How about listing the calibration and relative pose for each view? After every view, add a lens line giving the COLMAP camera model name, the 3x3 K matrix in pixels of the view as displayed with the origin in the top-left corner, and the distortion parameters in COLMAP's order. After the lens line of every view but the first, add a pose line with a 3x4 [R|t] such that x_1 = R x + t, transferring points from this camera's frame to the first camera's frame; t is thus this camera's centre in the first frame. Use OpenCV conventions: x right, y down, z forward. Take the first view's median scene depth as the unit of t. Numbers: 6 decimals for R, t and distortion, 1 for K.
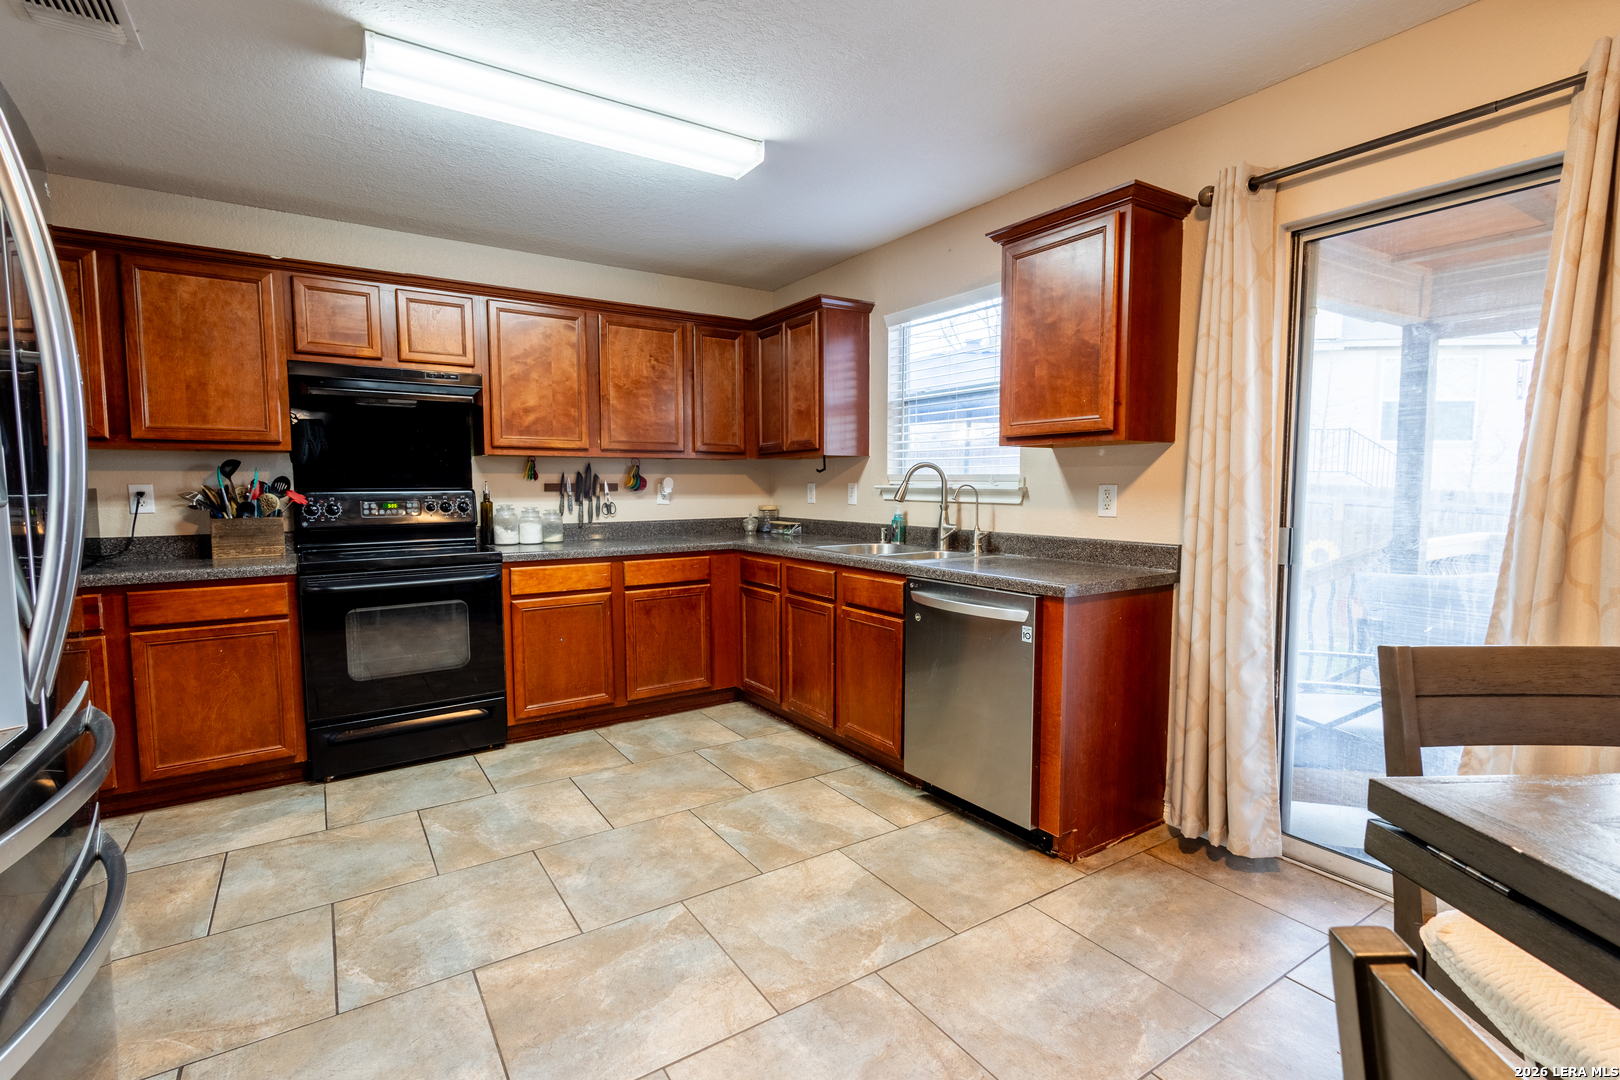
lens RADIAL K [[735.8, 0, 806.3], [0, 735.8, 539.5], [0, 0, 1]] dist [0.009807, -0.001260]
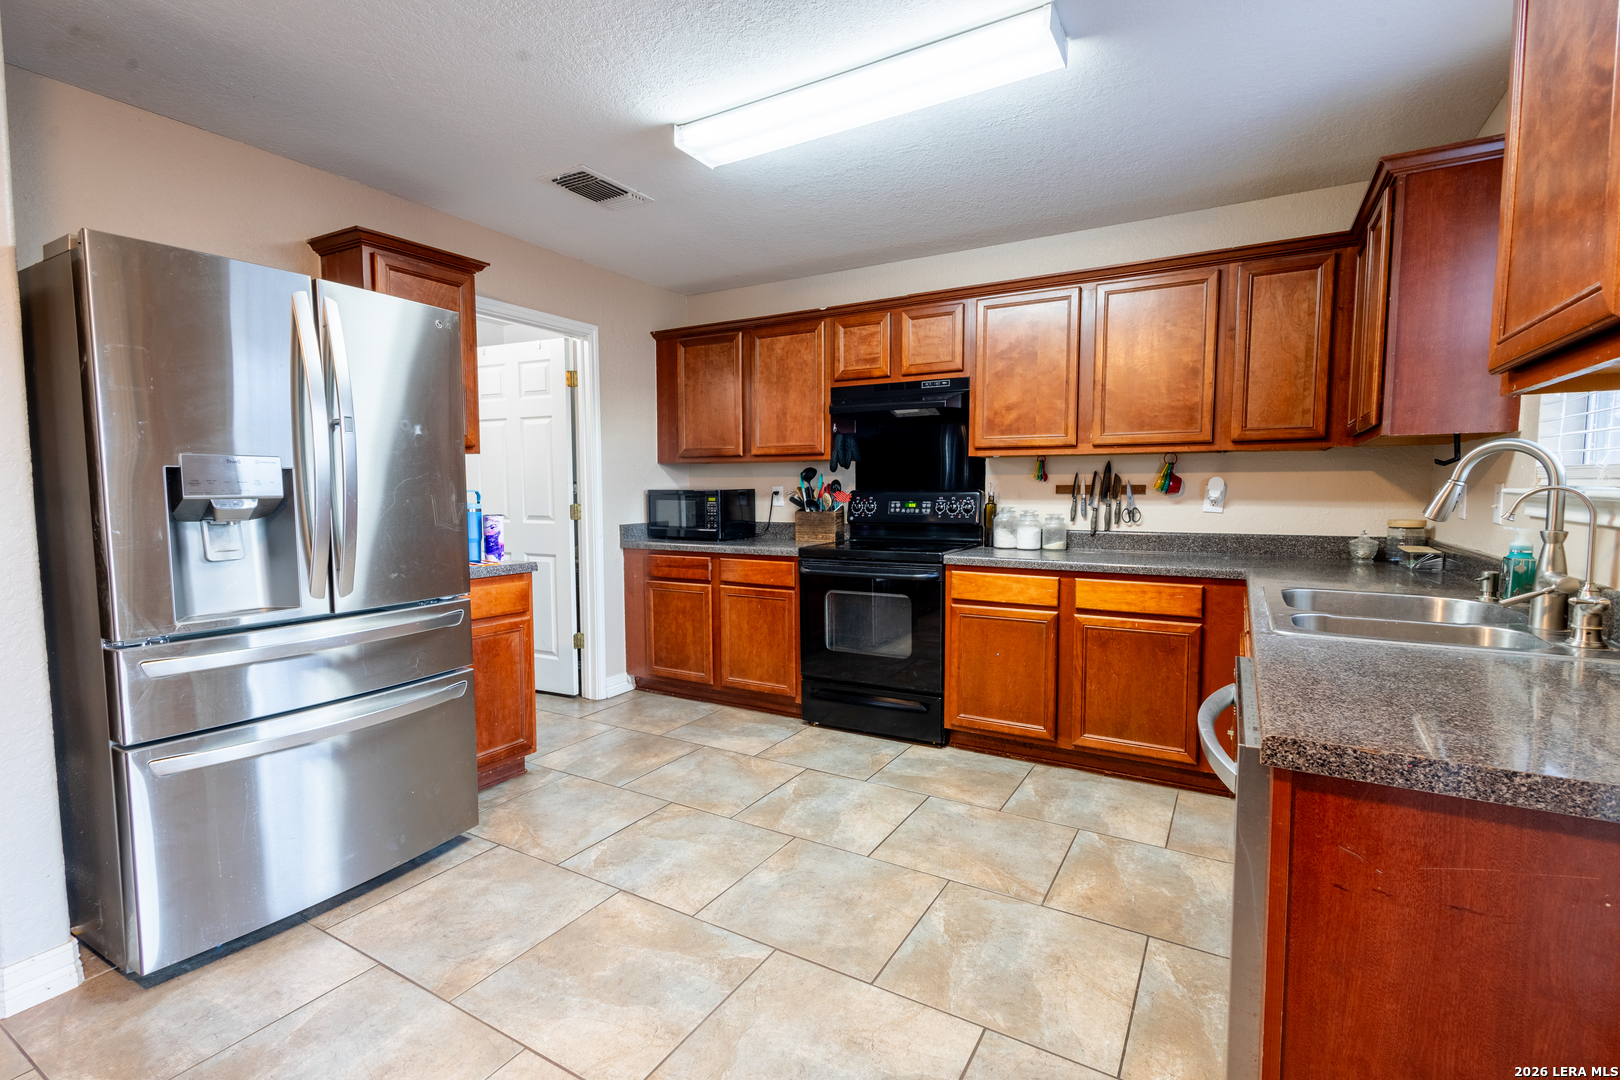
lens RADIAL K [[735.8, 0, 822.4], [0, 735.8, 542.9], [0, 0, 1]] dist [0.009807, -0.001260]
pose [[0.452464, 0.069303, -0.889086, 0.418645], [-0.066161, 0.996837, 0.044032, -0.032489], [0.889325, 0.038900, 0.455618, 0.415785]]
